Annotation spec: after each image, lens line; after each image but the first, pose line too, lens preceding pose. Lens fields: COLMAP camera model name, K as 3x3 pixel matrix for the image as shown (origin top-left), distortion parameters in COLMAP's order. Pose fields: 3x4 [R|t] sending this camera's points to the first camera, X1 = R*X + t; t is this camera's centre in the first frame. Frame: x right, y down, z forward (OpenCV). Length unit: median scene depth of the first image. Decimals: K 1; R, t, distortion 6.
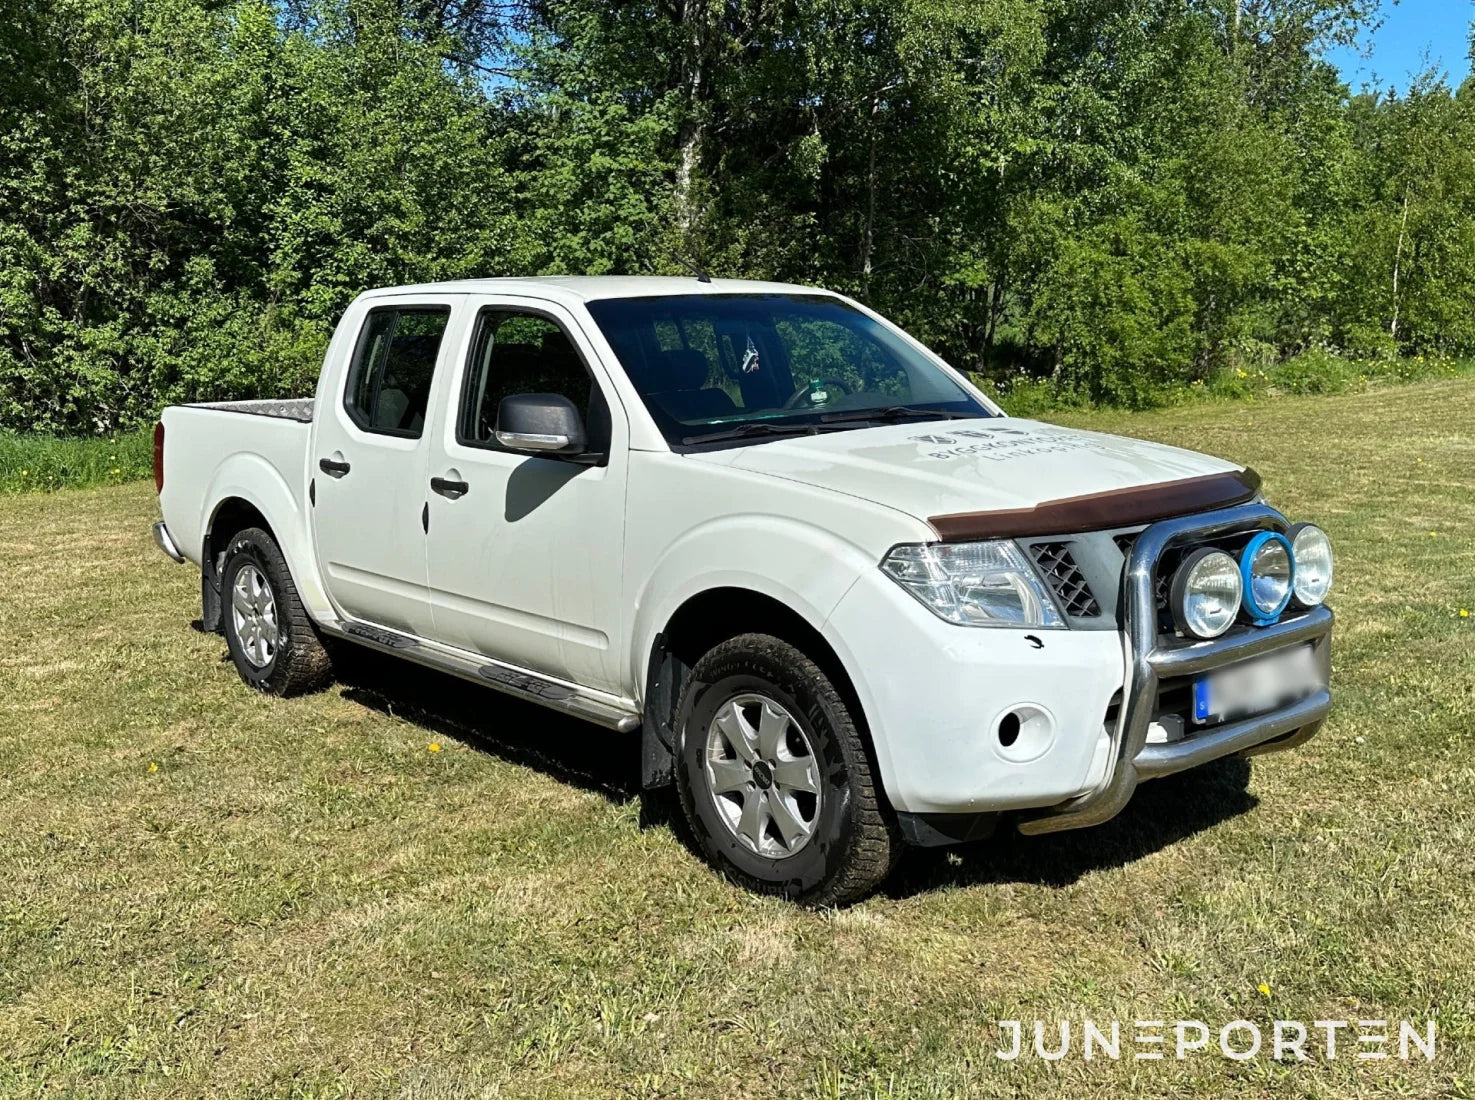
lens RADIAL K [[1367.0, 0, 735.0], [0, 1367.0, 548.8], [0, 0, 1]] dist [0.041954, 0.000000]
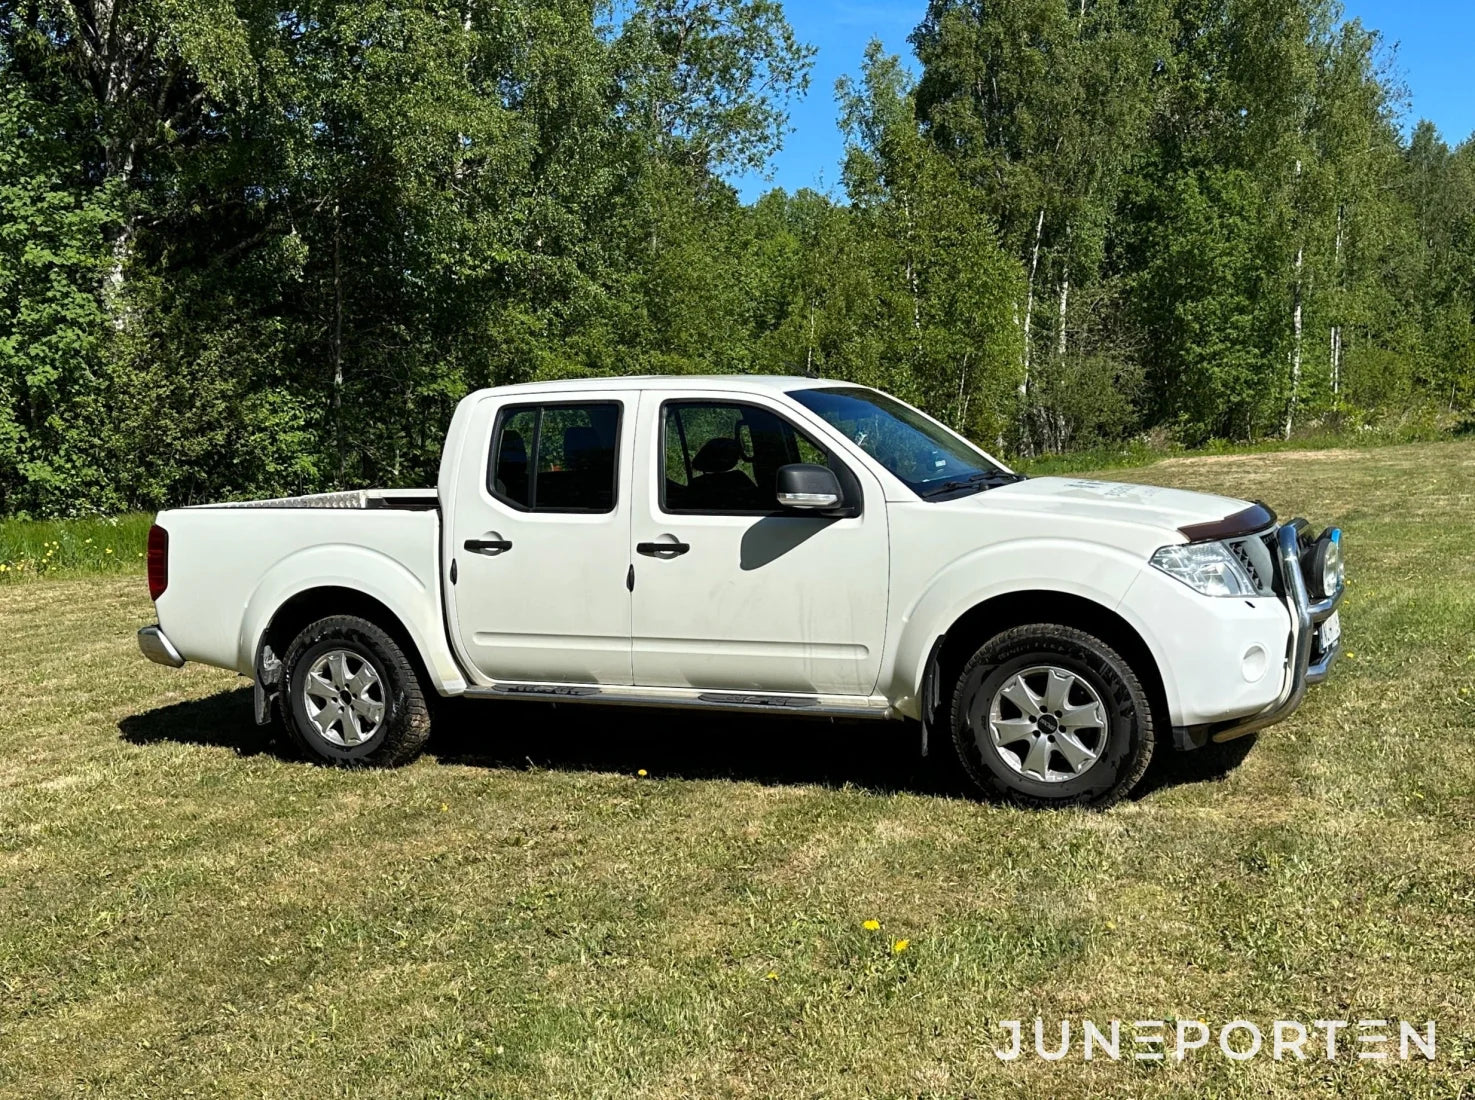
lens RADIAL K [[1497.0, 0, 720.7], [0, 1497.0, 598.4], [0, 0, 1]] dist [0.067809, 0.000000]
pose [[0.915146, -0.061730, 0.398369, -0.104026], [0.084656, 0.995599, -0.040200, 0.008284], [-0.394135, 0.070513, 0.916344, -0.033216]]
